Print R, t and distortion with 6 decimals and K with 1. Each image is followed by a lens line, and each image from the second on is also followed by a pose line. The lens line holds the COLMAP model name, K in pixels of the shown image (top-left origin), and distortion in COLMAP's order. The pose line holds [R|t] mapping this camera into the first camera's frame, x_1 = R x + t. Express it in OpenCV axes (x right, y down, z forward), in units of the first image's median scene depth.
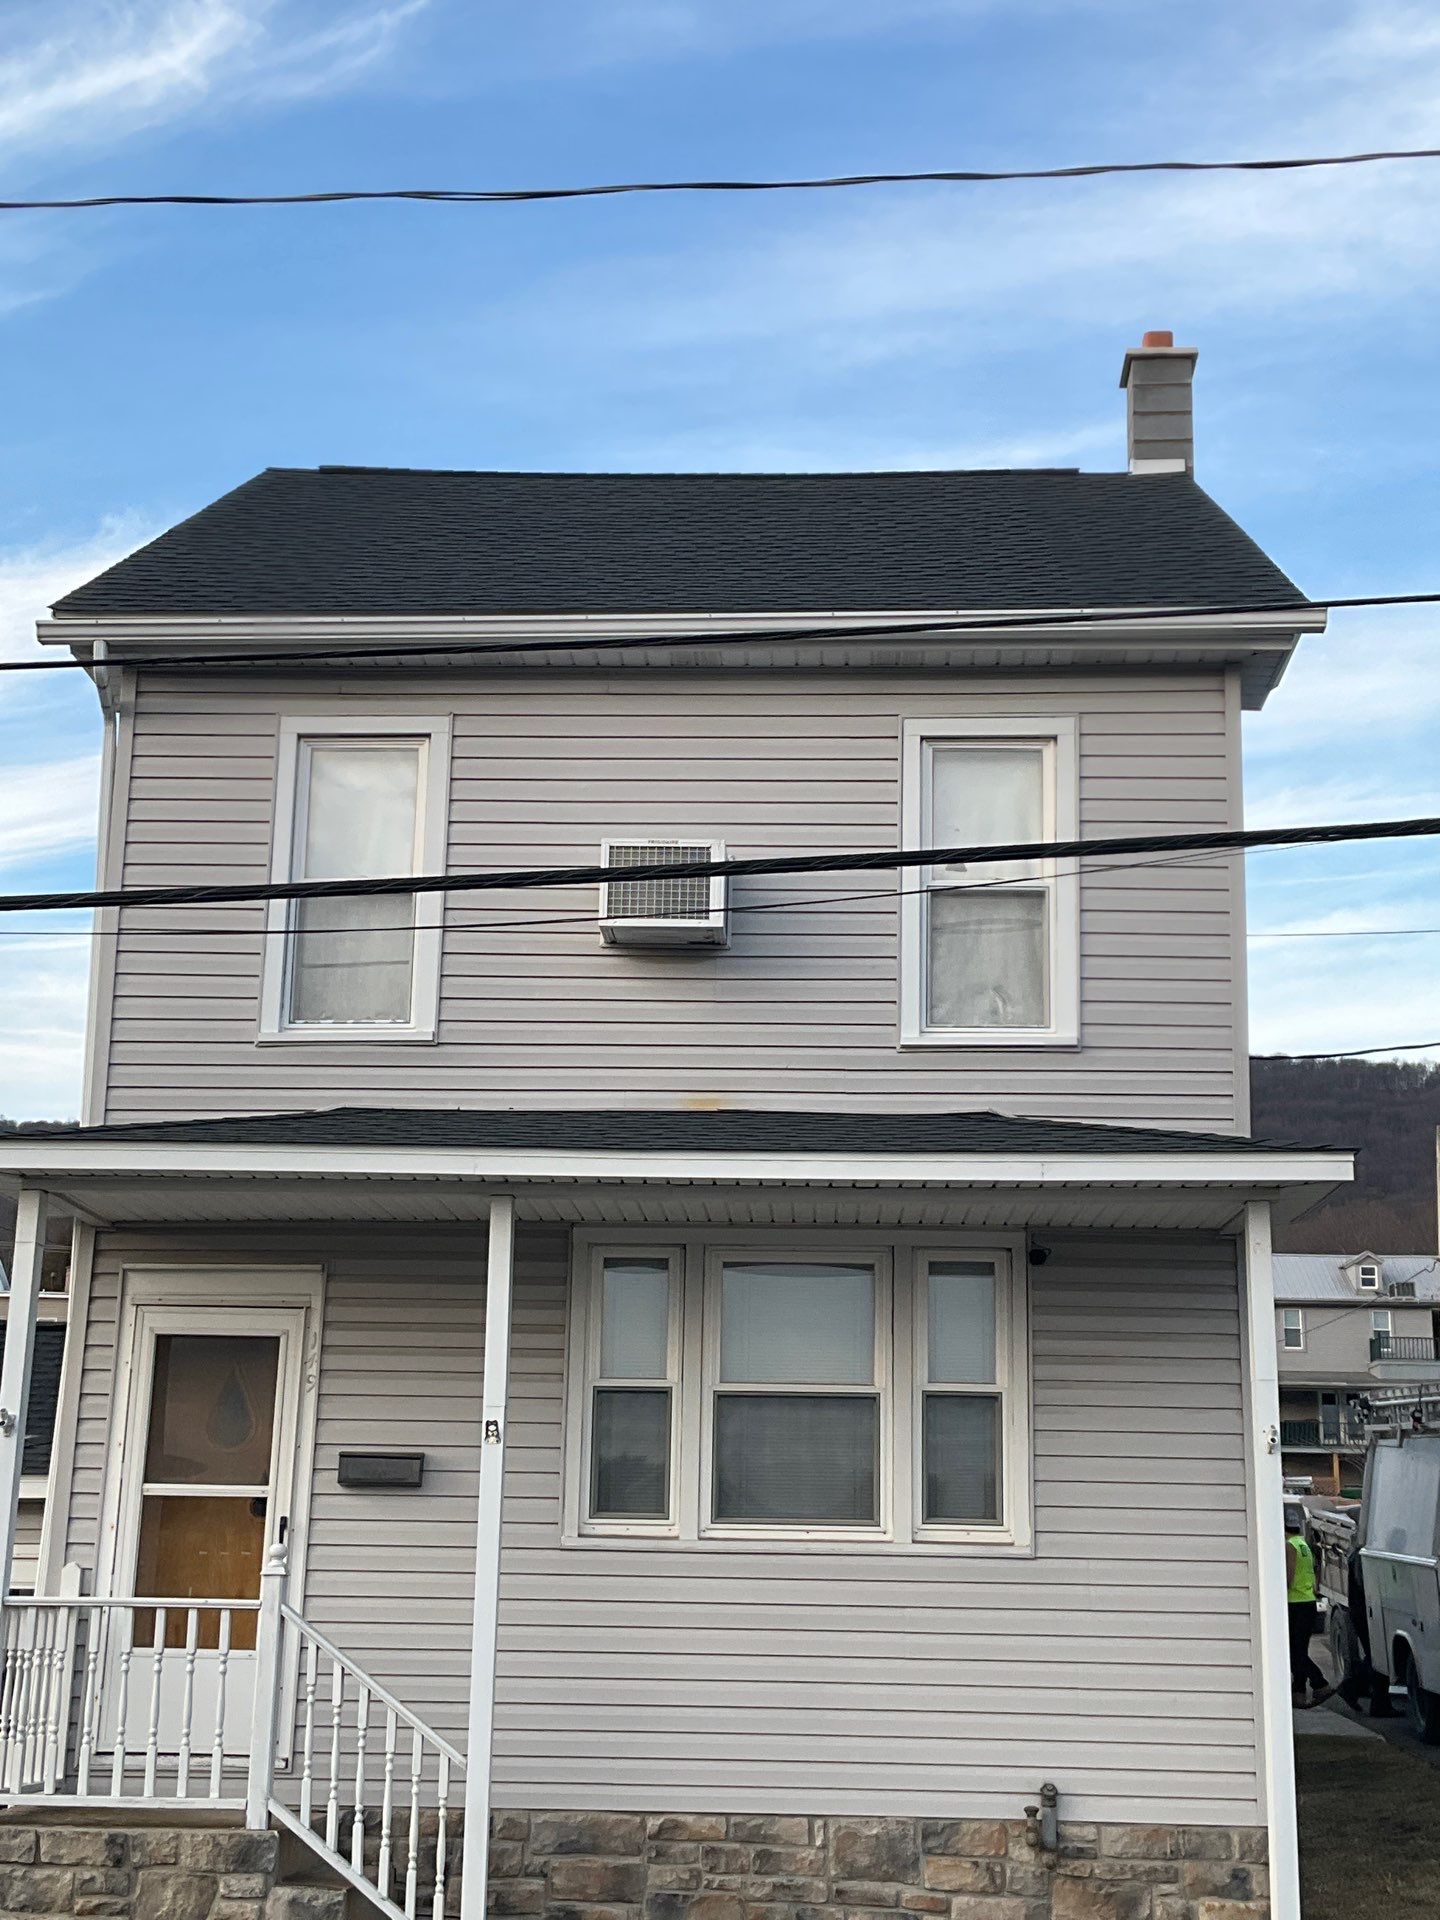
lens RADIAL K [[2520.4, 0, 725.4], [0, 2520.4, 981.1], [0, 0, 1]] dist [0.134484, -0.296536]
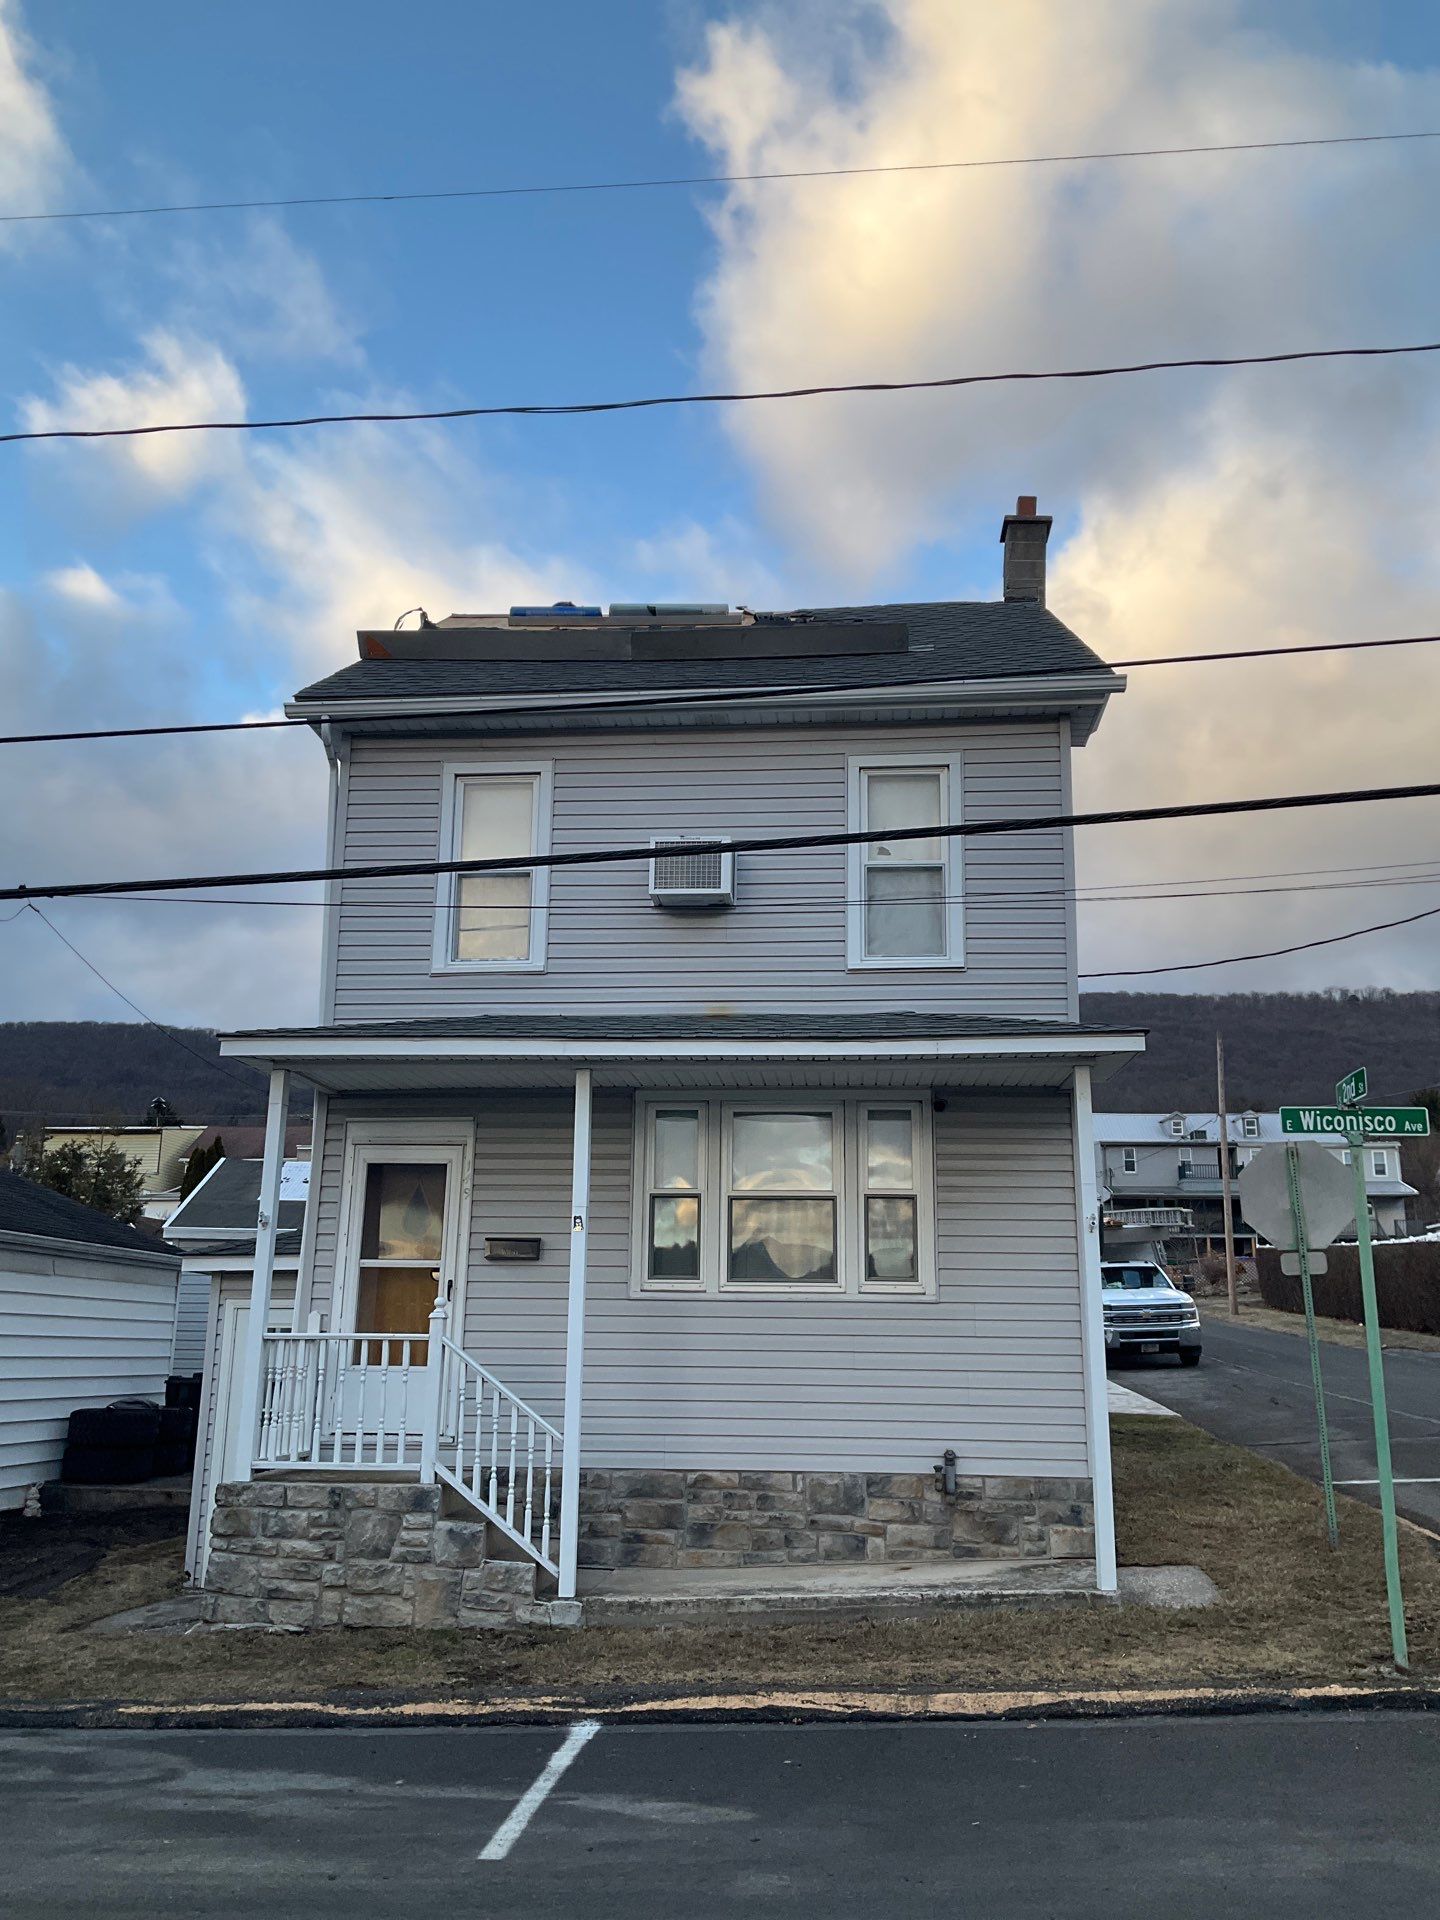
lens RADIAL K [[1568.8, 0, 719.8], [0, 1568.8, 968.6], [0, 0, 1]] dist [0.124677, -0.236184]
pose [[0.999350, -0.015556, -0.032517, 0.024874], [0.015958, 0.999799, 0.012123, 0.013476], [0.032322, -0.012634, 0.999398, 0.052239]]
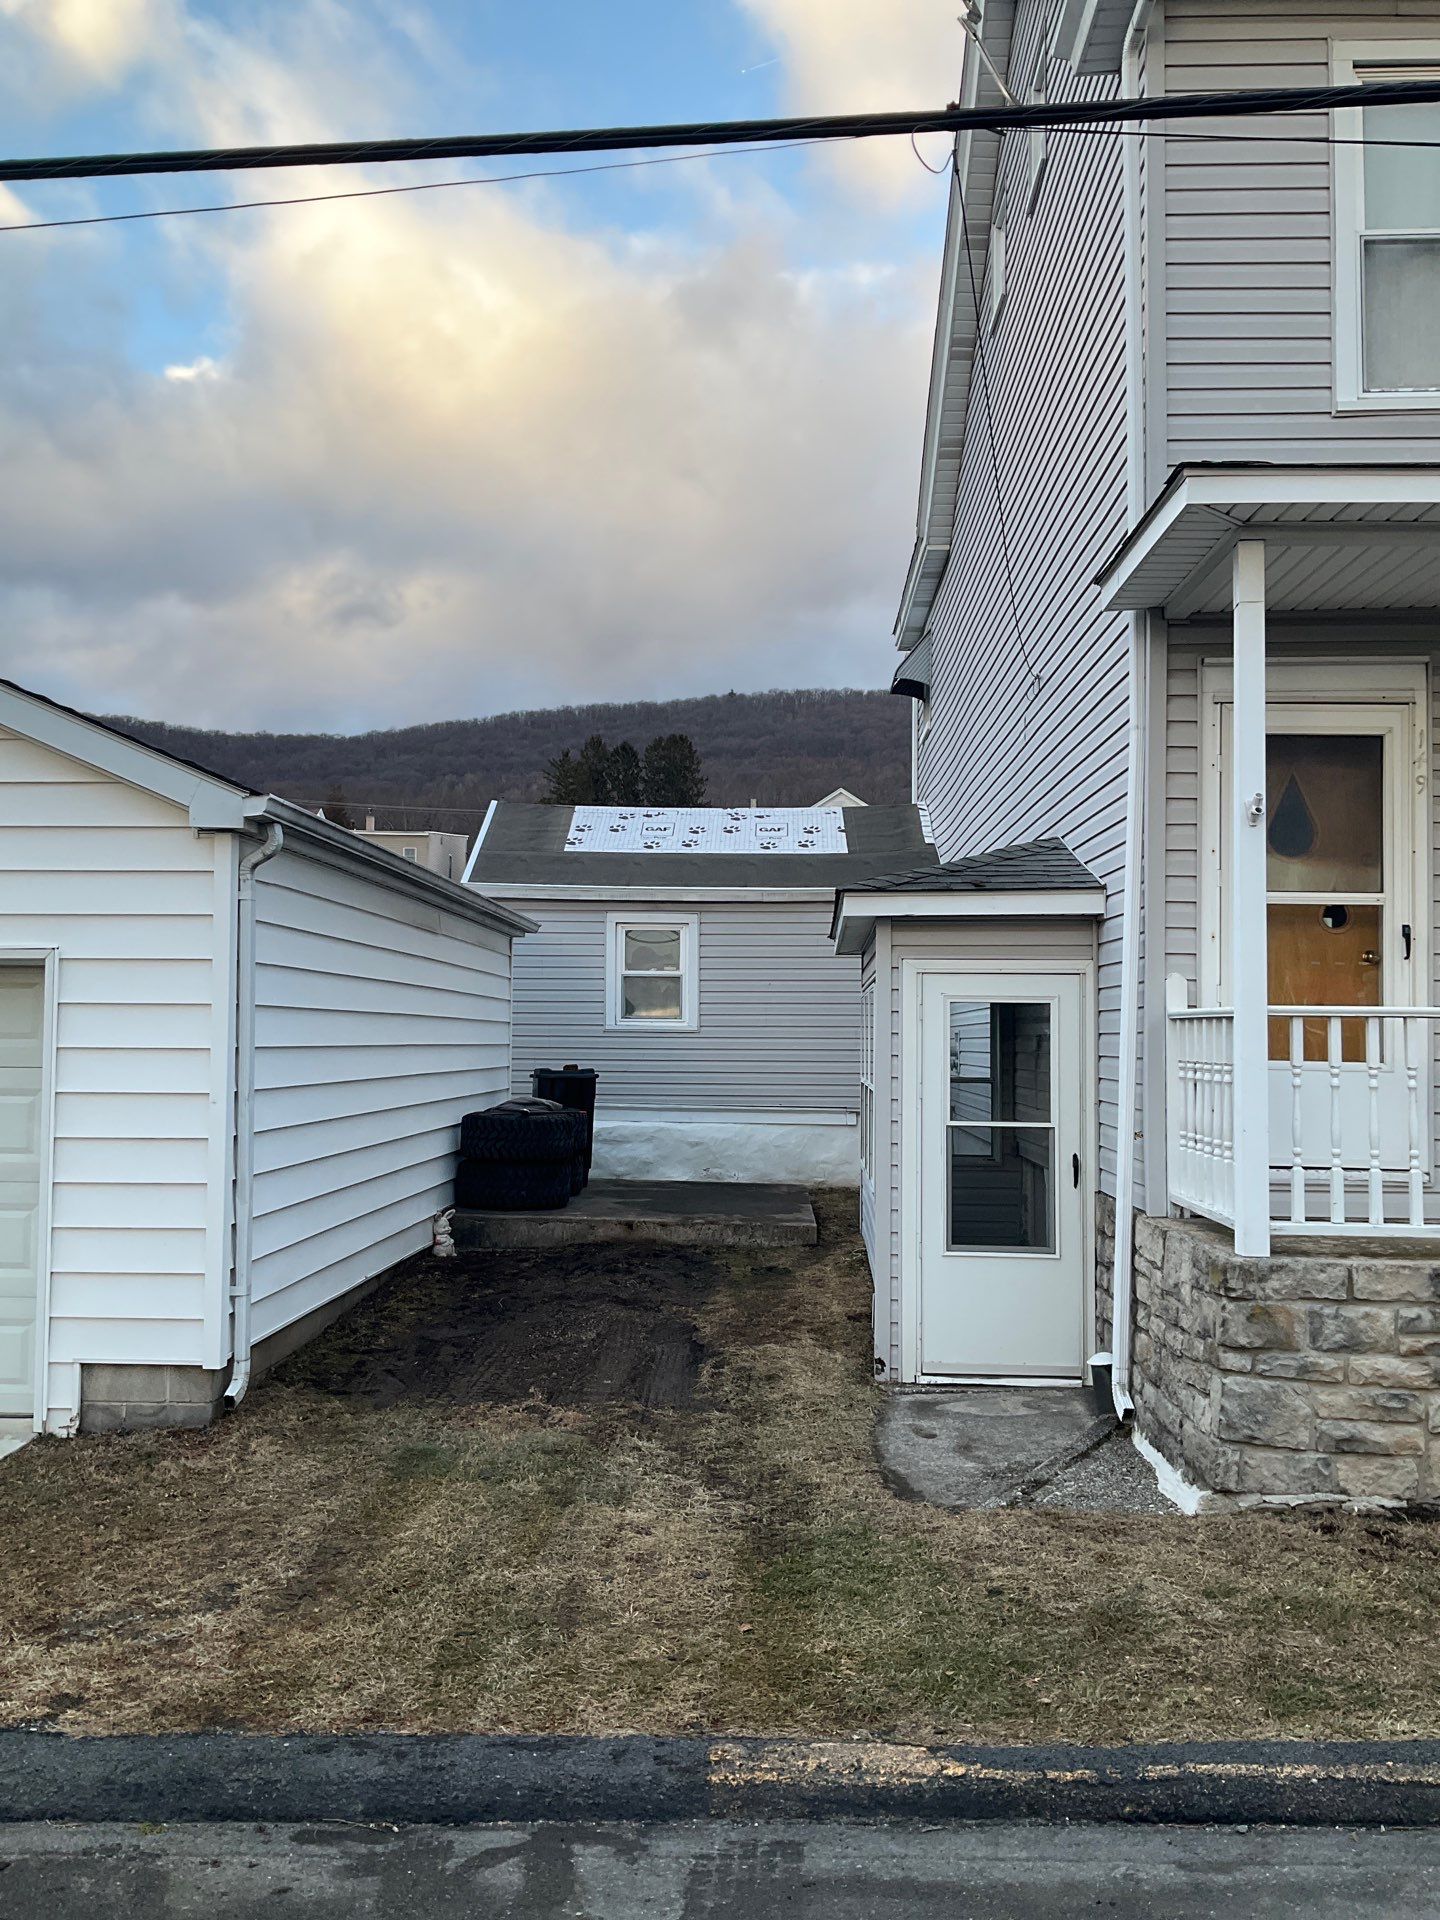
lens RADIAL K [[1568.8, 0, 719.8], [0, 1568.8, 968.6], [0, 0, 1]] dist [0.124677, -0.236184]
pose [[0.999821, -0.007829, 0.017227, -0.448323], [0.004168, 0.979154, 0.203078, 0.111071], [-0.018458, -0.202969, 0.979011, 0.448091]]
